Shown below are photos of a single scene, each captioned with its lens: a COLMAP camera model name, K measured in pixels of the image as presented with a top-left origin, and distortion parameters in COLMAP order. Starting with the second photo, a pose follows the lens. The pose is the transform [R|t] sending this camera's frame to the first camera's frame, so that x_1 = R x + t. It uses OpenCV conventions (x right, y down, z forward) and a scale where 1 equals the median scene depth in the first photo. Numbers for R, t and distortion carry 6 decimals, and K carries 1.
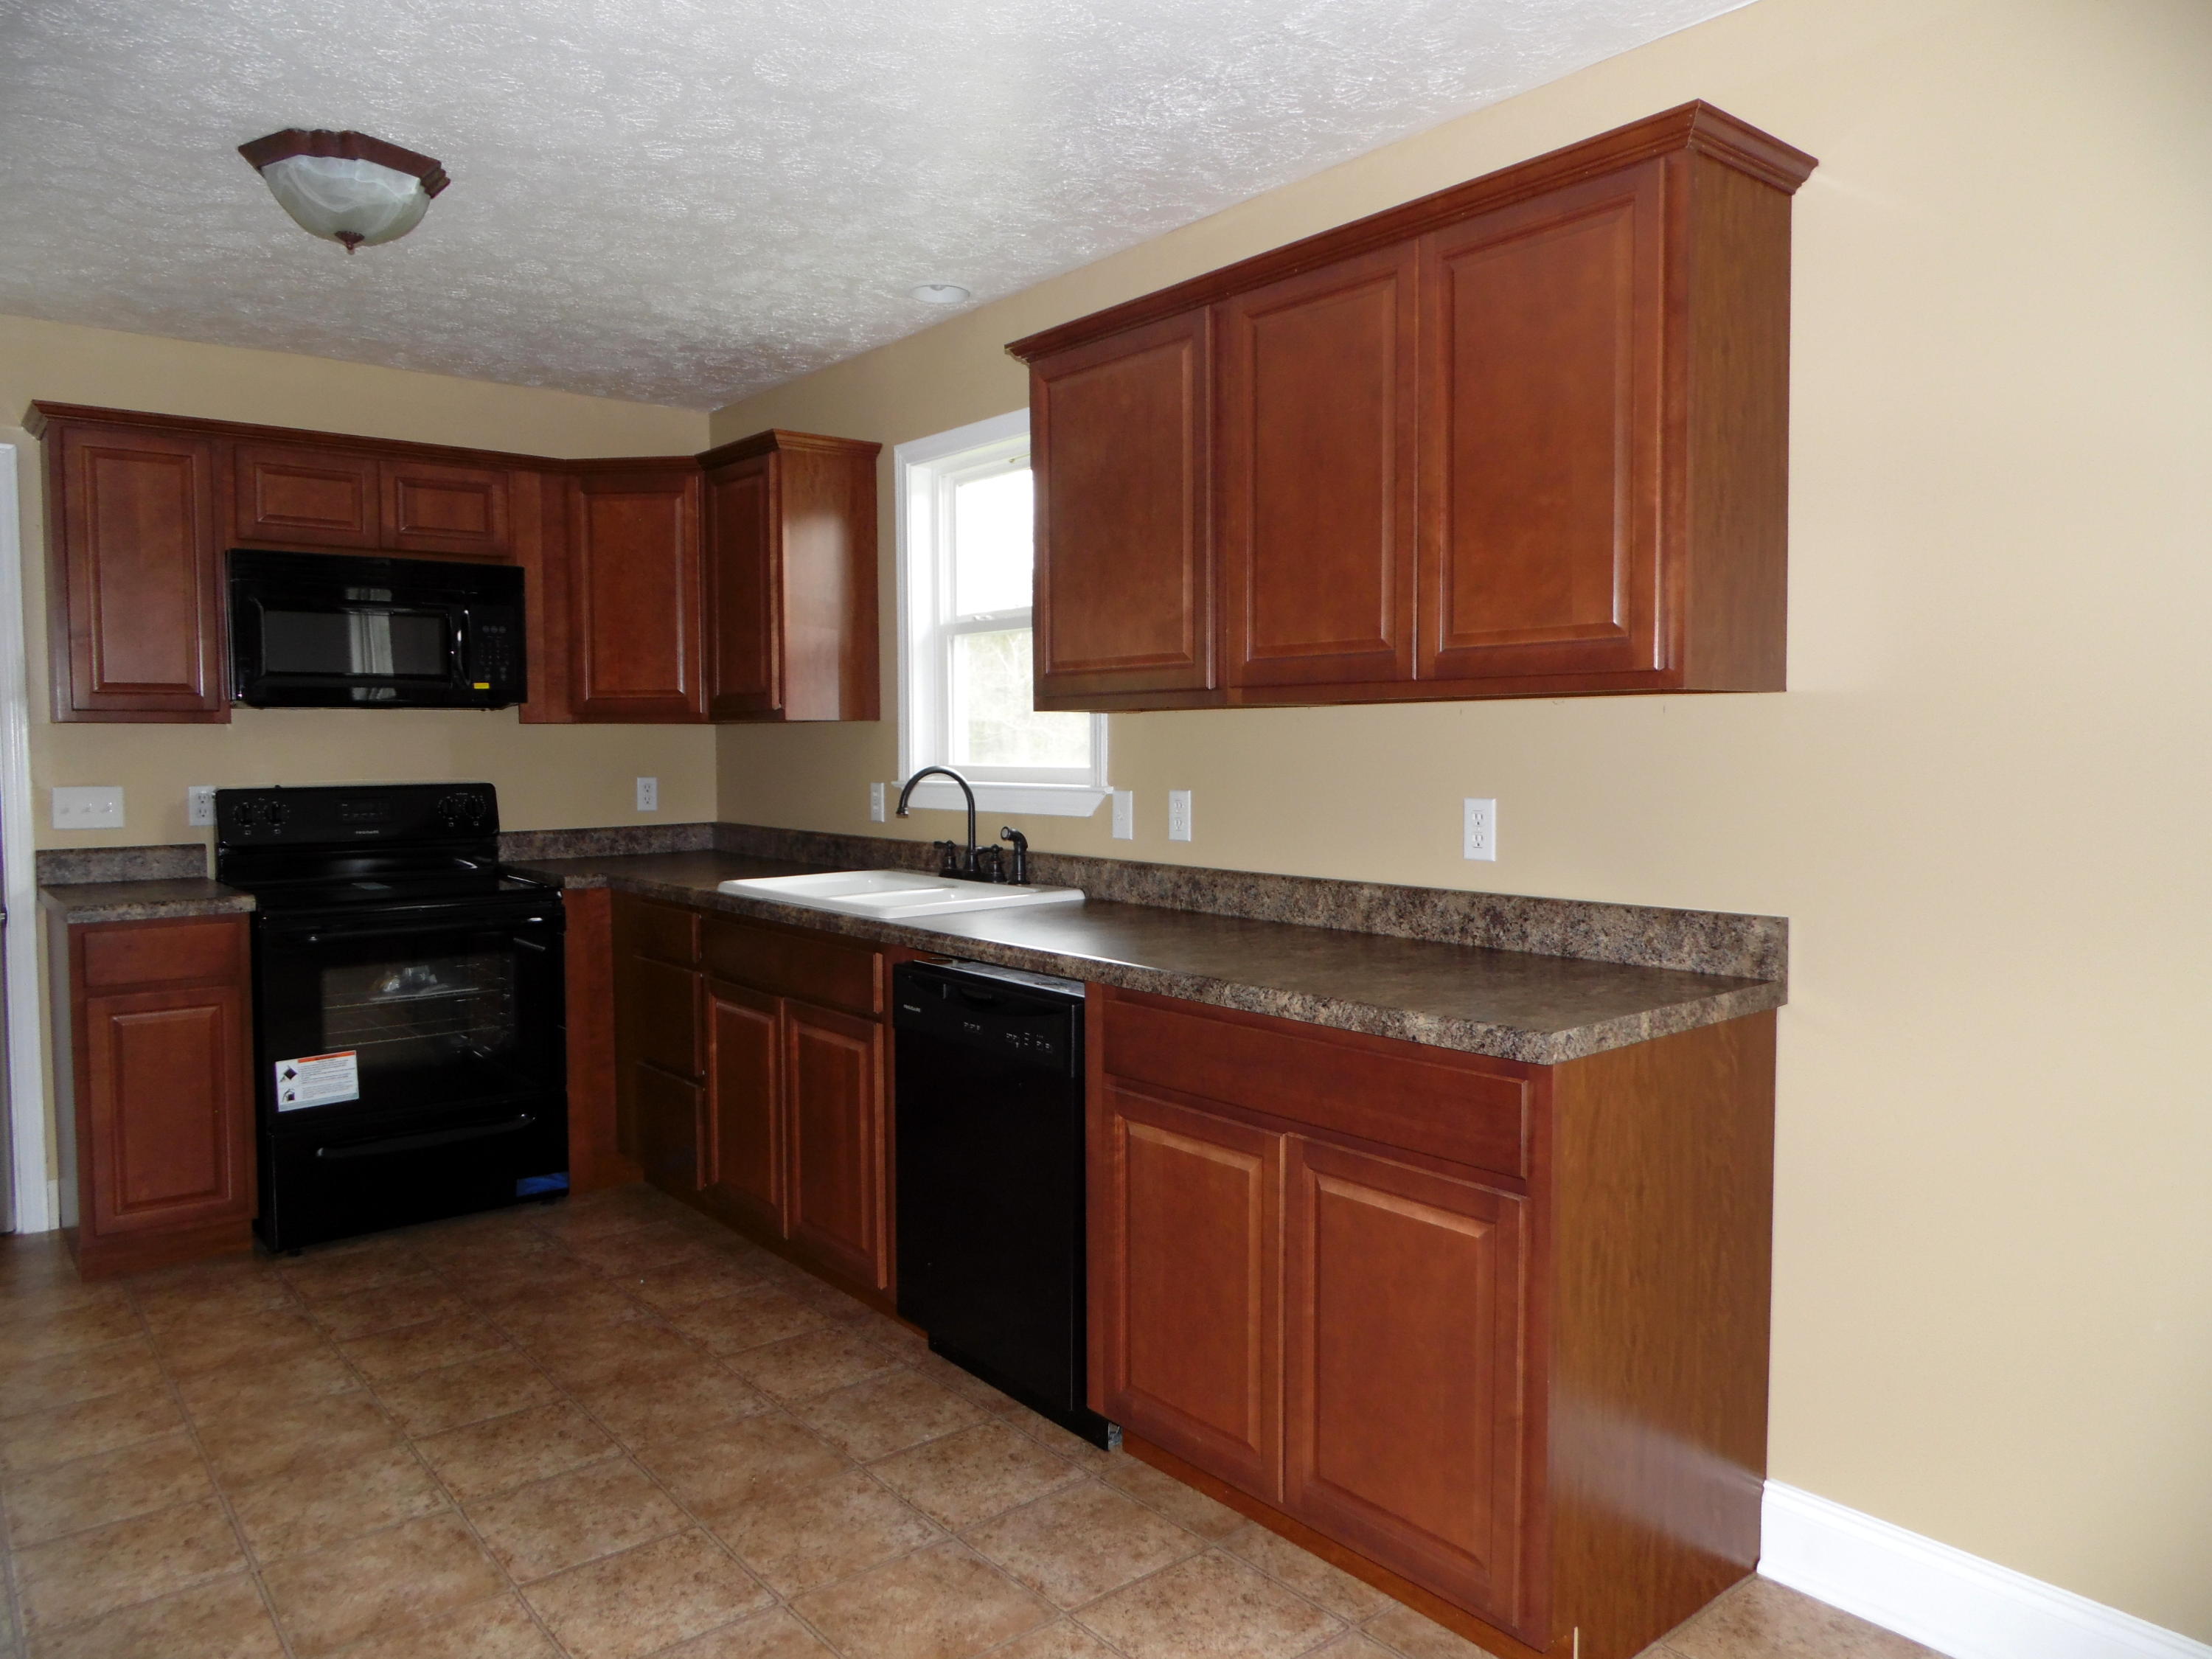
lens RADIAL K [[1508.6, 0, 1109.5], [0, 1508.6, 822.6], [0, 0, 1]] dist [-0.012236, 0.004467]
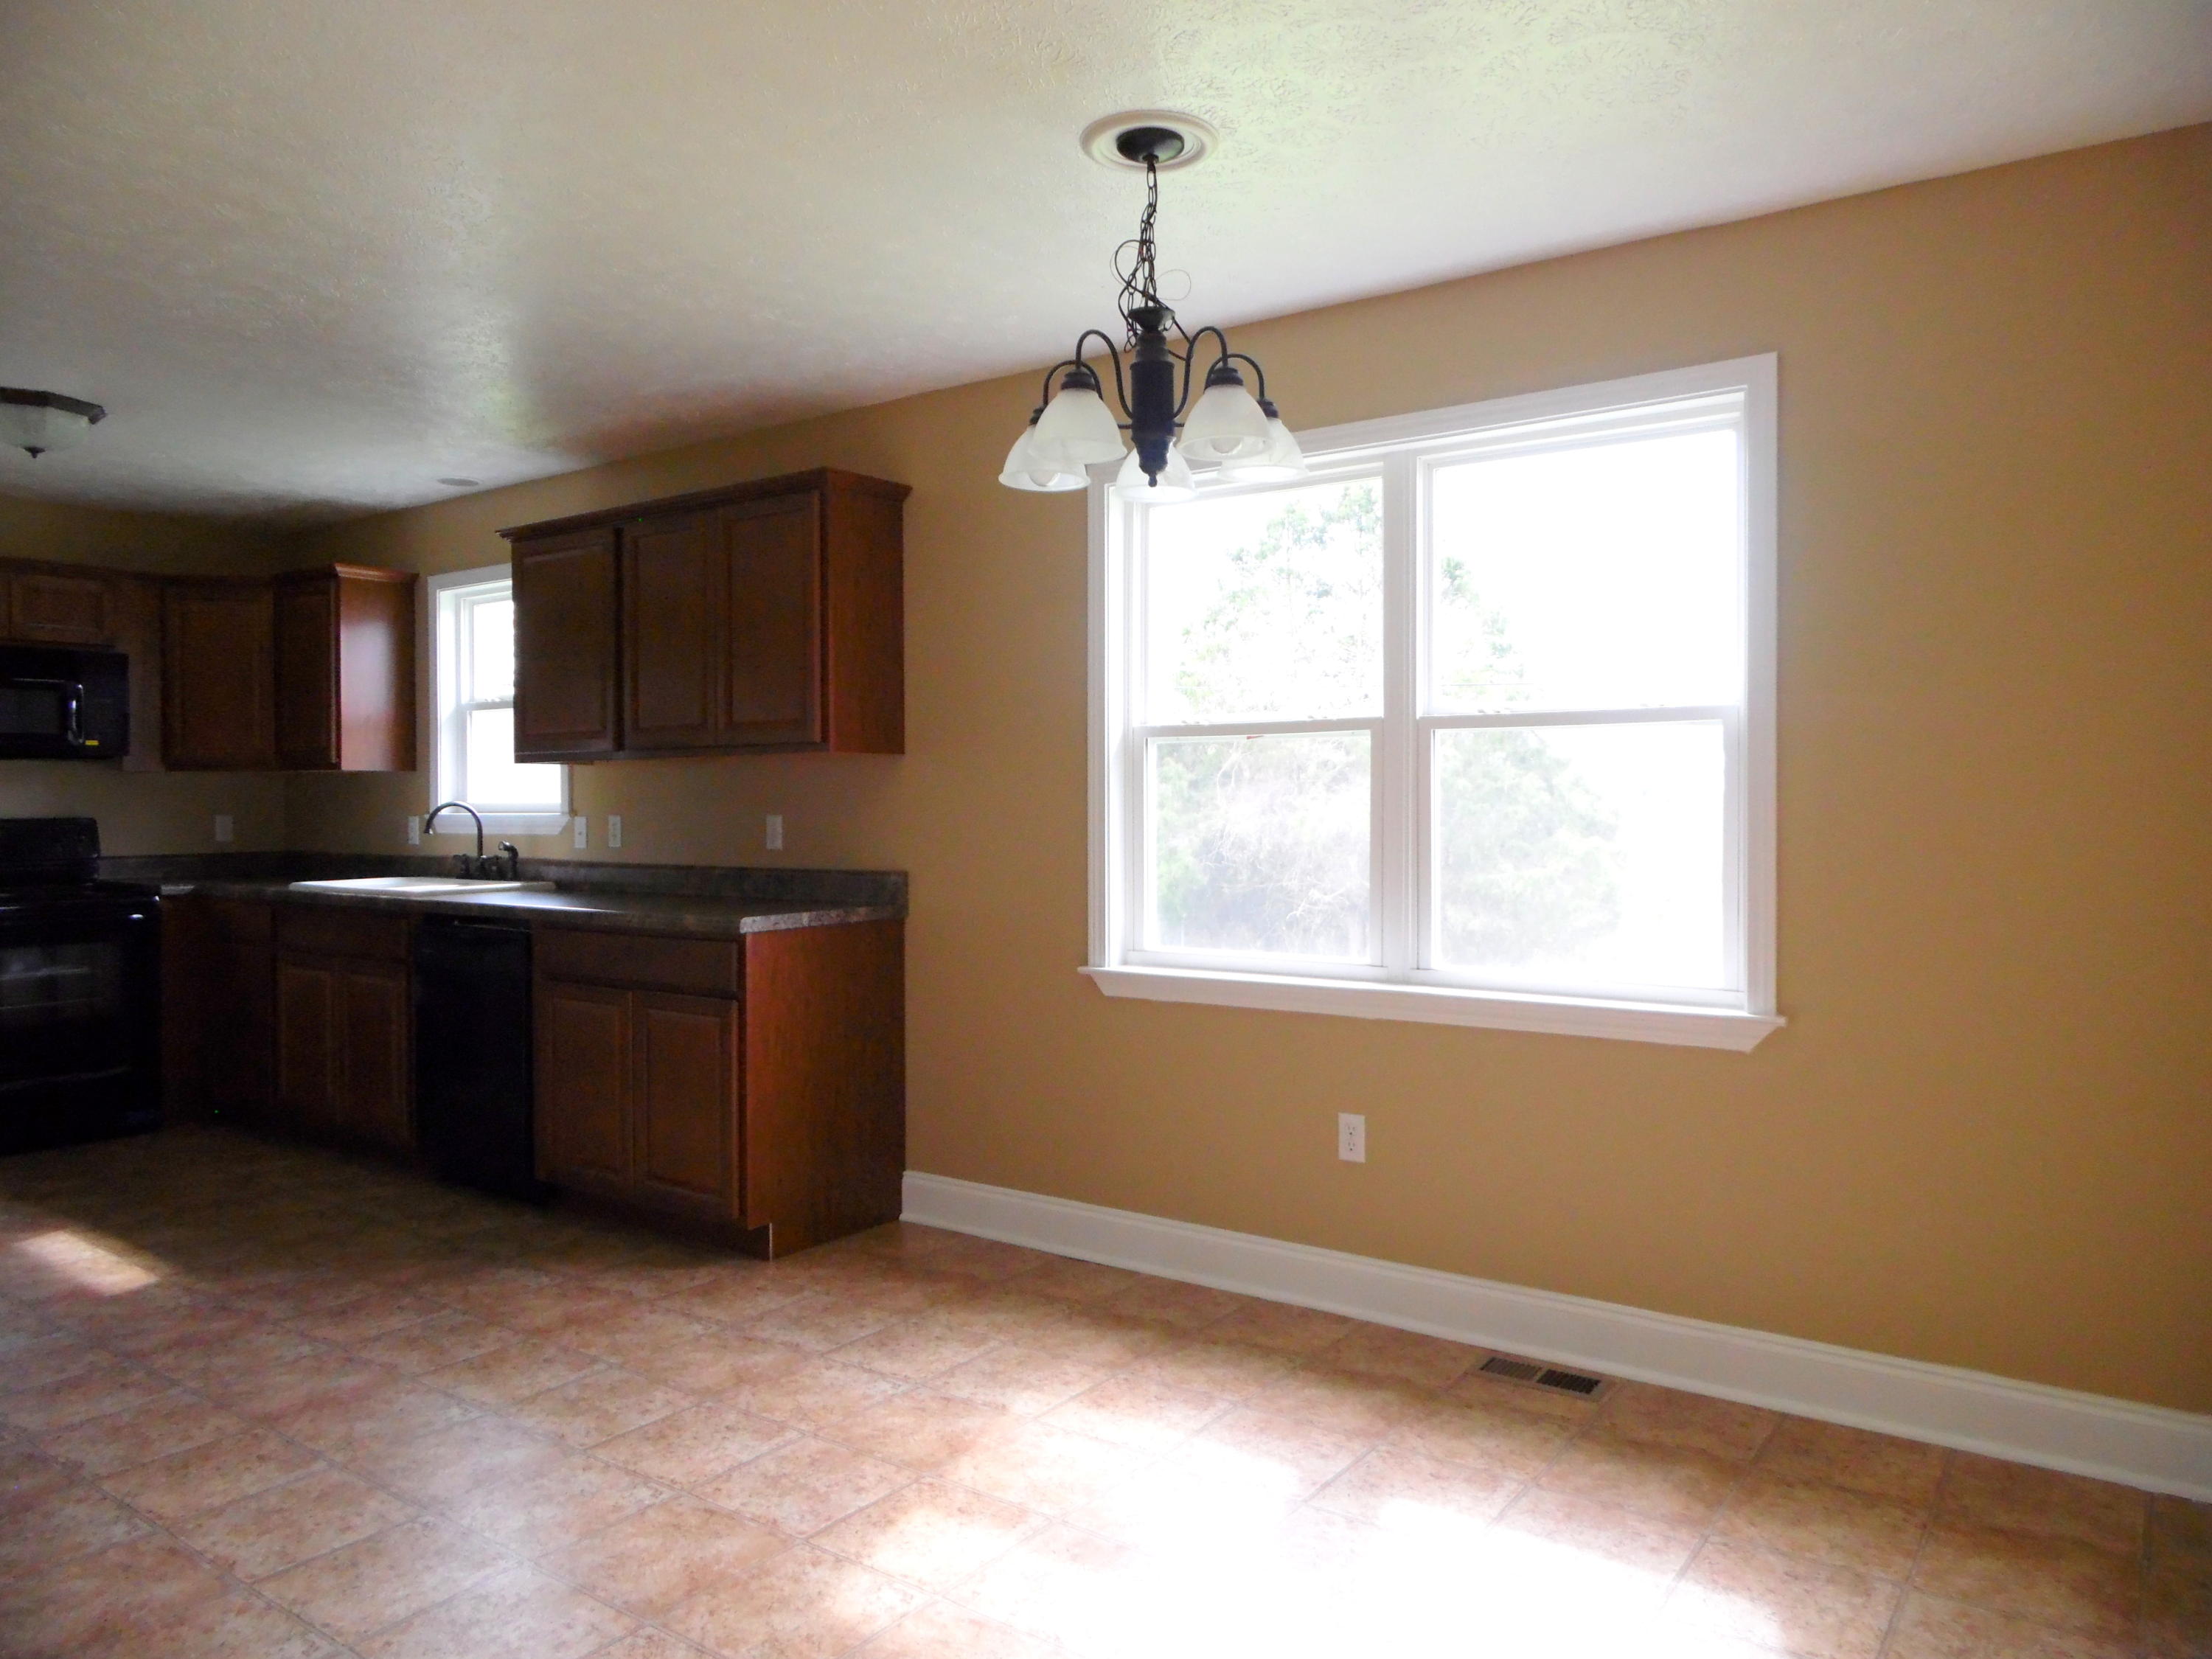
lens RADIAL K [[1468.7, 0, 1106.5], [0, 1468.7, 847.8], [0, 0, 1]] dist [-0.007051, -0.000455]
pose [[0.964759, -0.003183, 0.263117, 0.123273], [0.010577, 0.999588, -0.026689, 0.052117], [-0.262923, 0.028532, 0.964395, -0.547393]]
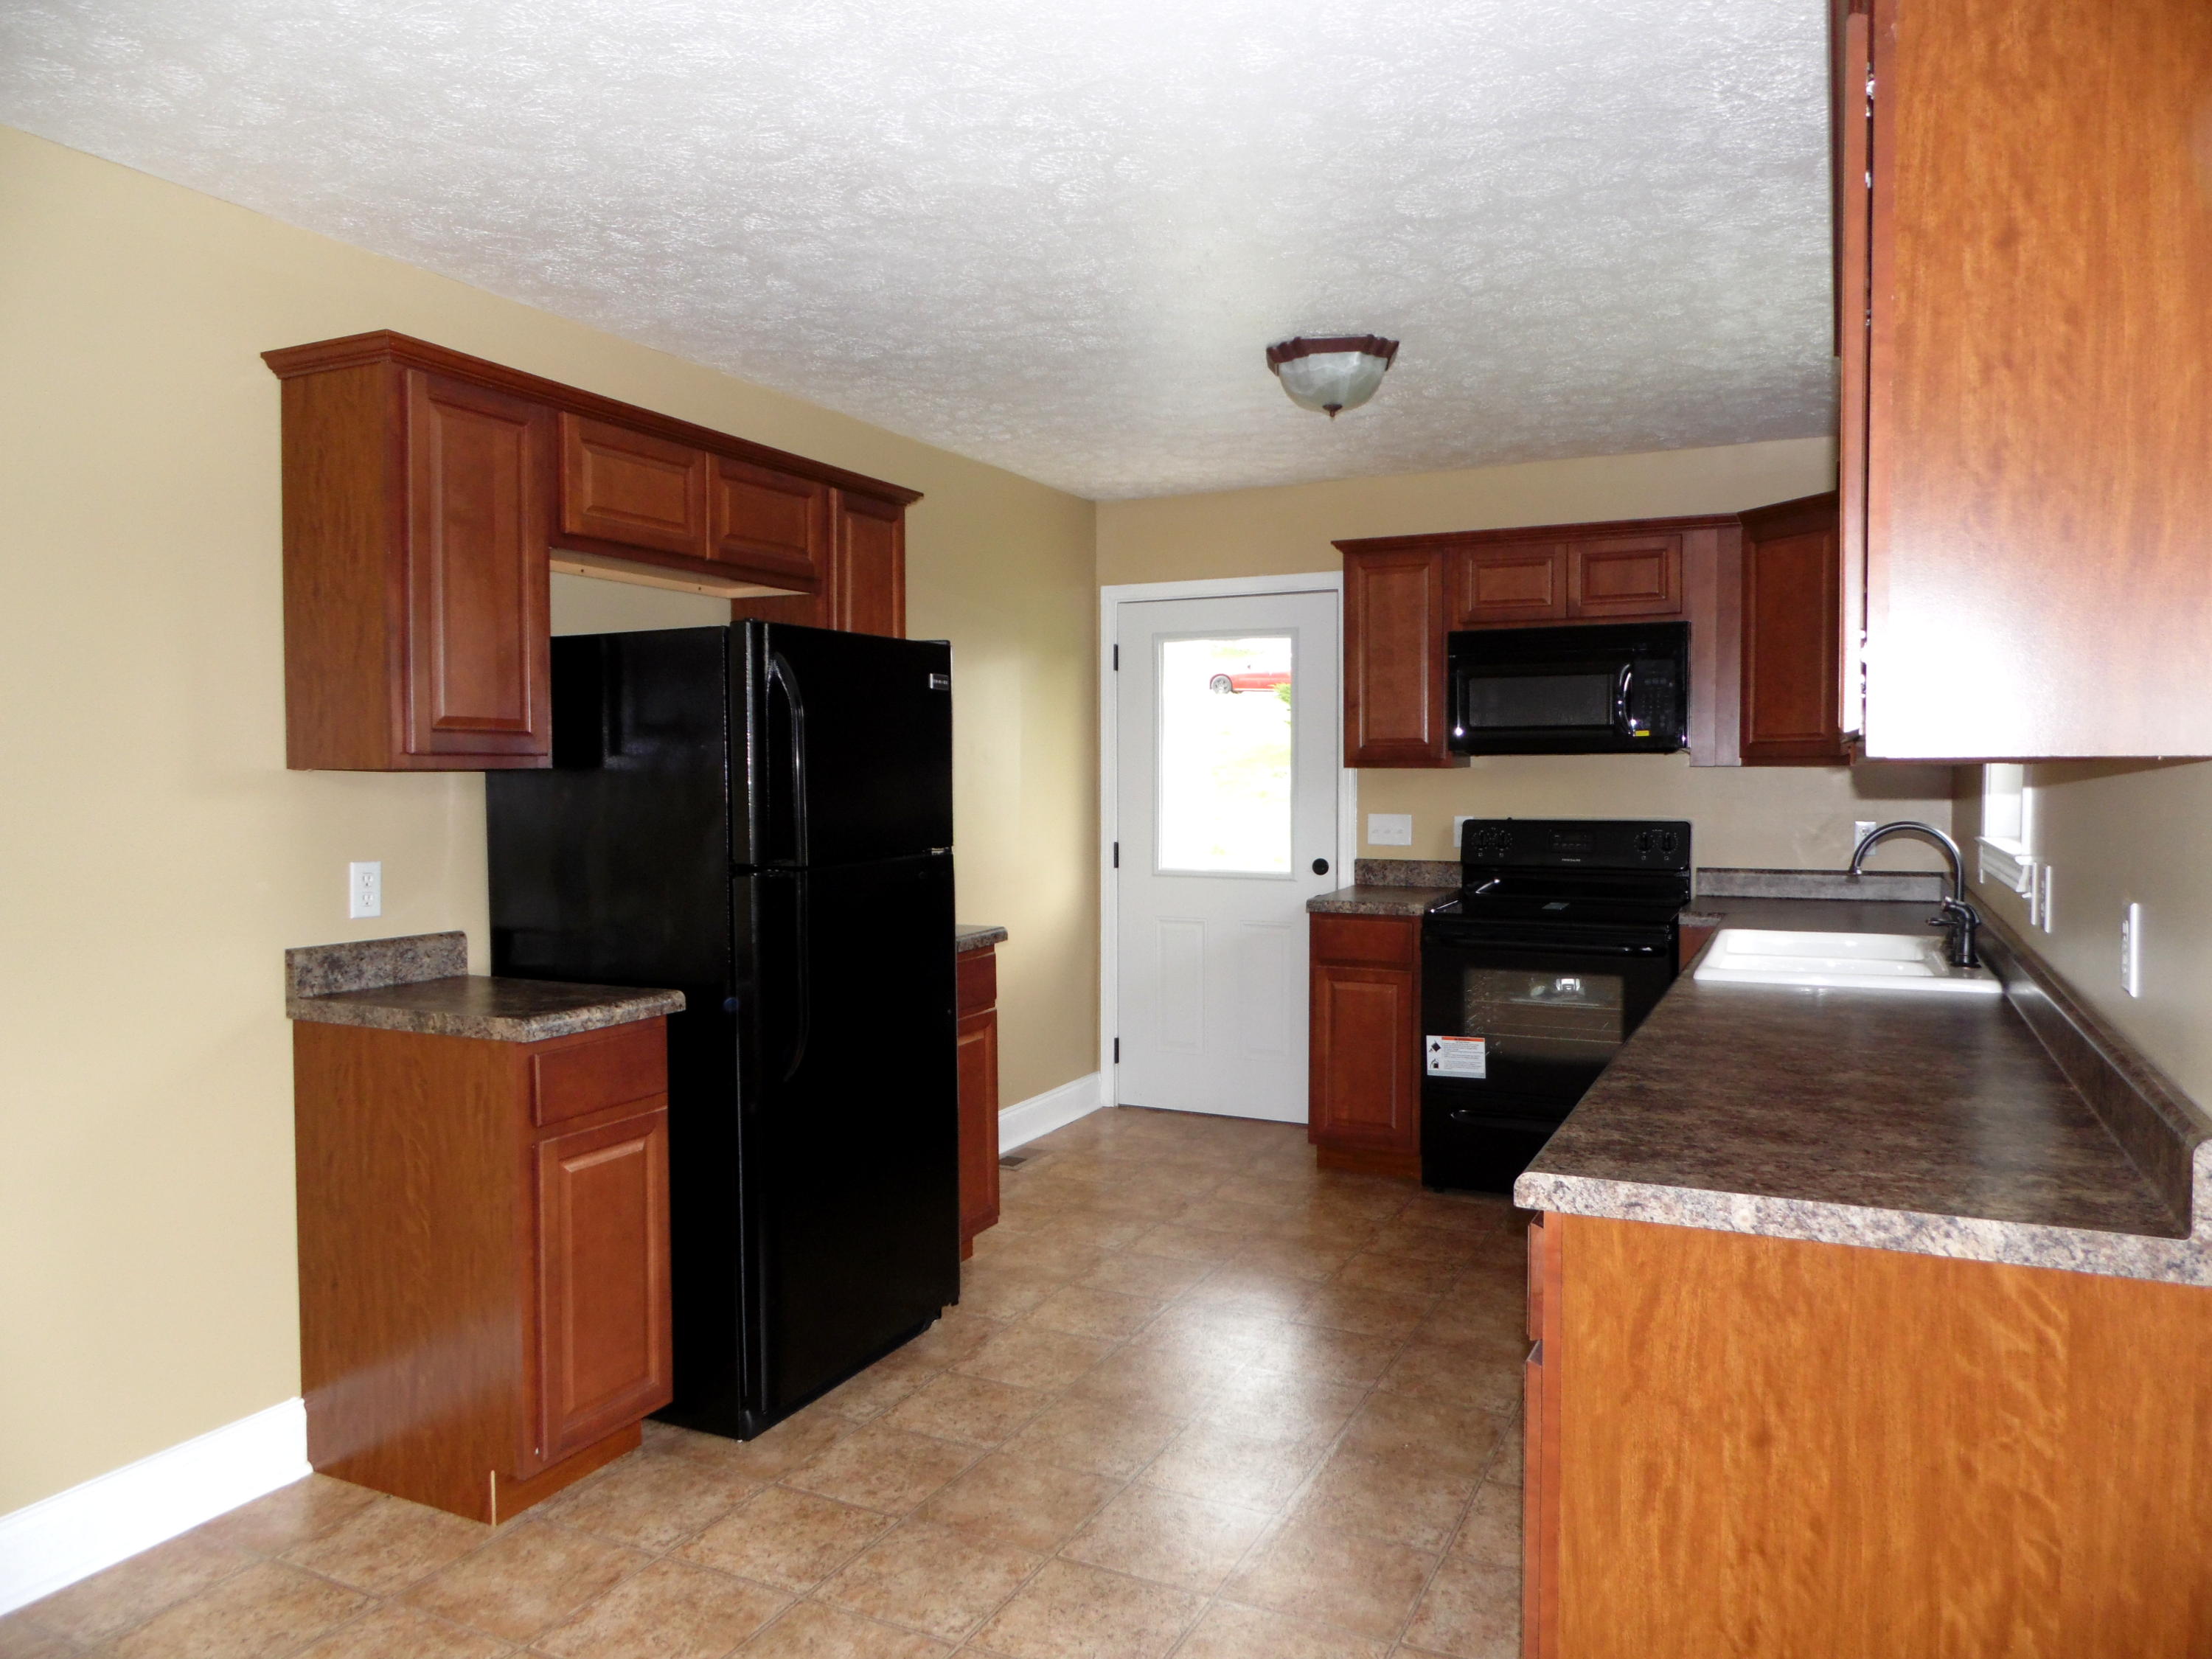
lens RADIAL K [[1508.6, 0, 1109.5], [0, 1508.6, 822.6], [0, 0, 1]] dist [-0.012236, 0.004467]
pose [[0.415354, 0.036407, -0.908931, 0.485999], [-0.048631, 0.998659, 0.017778, -0.030123], [0.908359, 0.036818, 0.416567, 0.217136]]
